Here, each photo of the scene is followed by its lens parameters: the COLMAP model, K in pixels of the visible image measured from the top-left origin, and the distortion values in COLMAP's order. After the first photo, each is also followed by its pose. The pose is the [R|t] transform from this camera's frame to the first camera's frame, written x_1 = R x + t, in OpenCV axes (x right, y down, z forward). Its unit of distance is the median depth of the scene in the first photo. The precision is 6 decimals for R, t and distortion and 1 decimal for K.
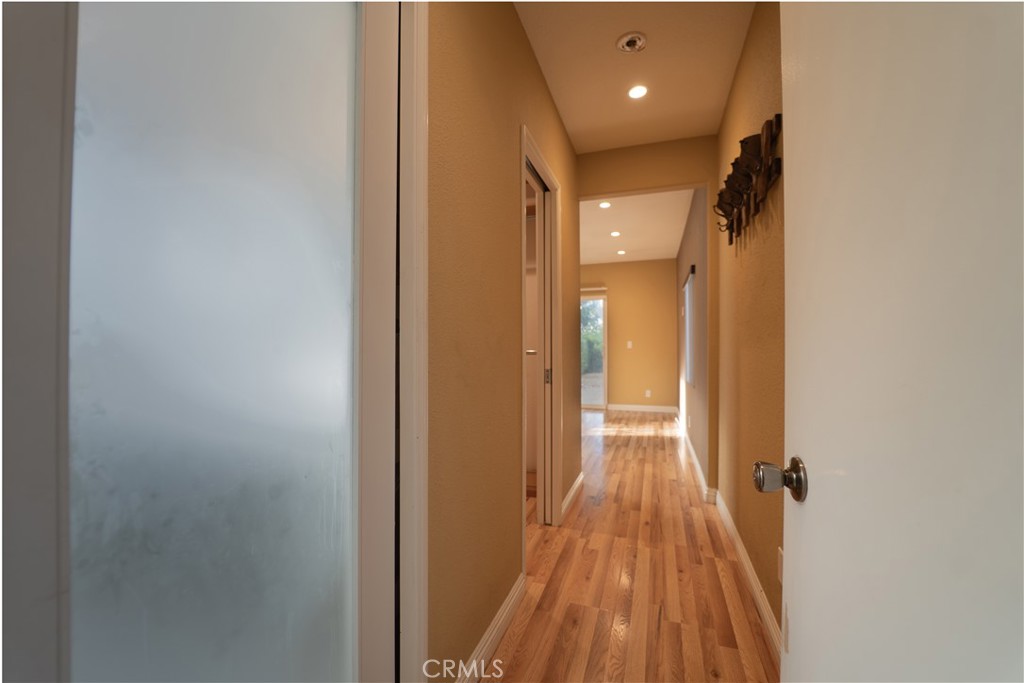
lens RADIAL K [[426.5, 0, 512.0], [0, 426.5, 341.5], [0, 0, 1]] dist [-0.011991, -0.007152]
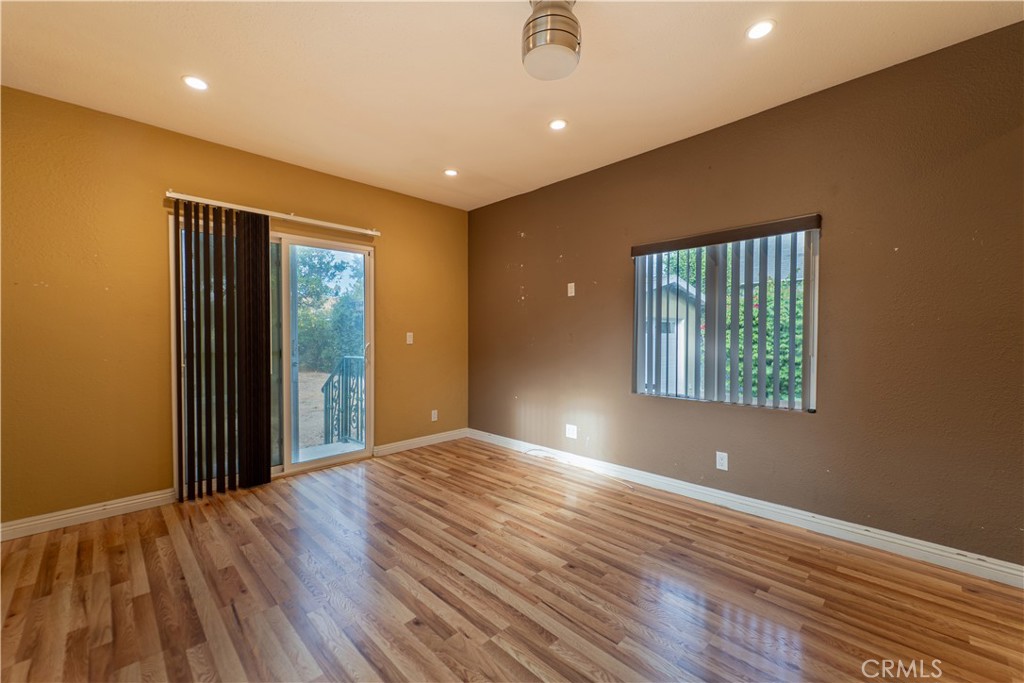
lens RADIAL K [[409.1, 0, 505.7], [0, 409.1, 343.9], [0, 0, 1]] dist [0.012774, -0.003251]
pose [[0.447651, -0.017343, 0.894040, -0.210405], [-0.009471, 0.999664, 0.024134, 0.000367], [-0.894158, -0.019272, 0.447337, 0.762868]]
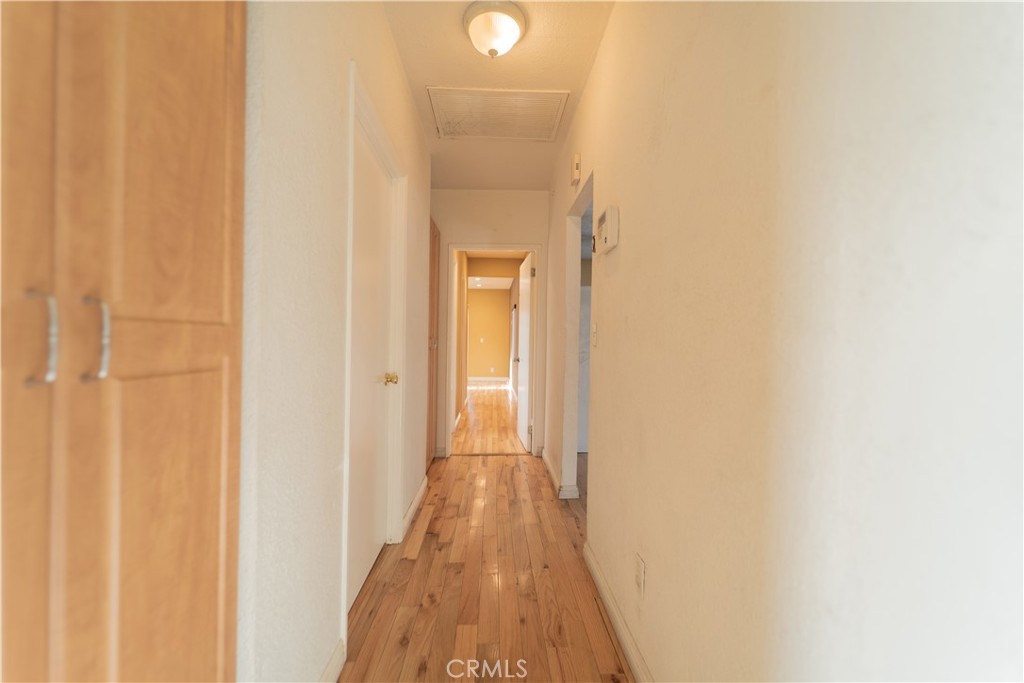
lens RADIAL K [[409.1, 0, 505.7], [0, 409.1, 343.9], [0, 0, 1]] dist [0.012774, -0.003251]
pose [[0.938224, 0.008360, 0.345928, -0.223037], [-0.016103, 0.999680, 0.019517, -0.011228], [-0.345654, -0.023882, 0.938058, -0.619650]]
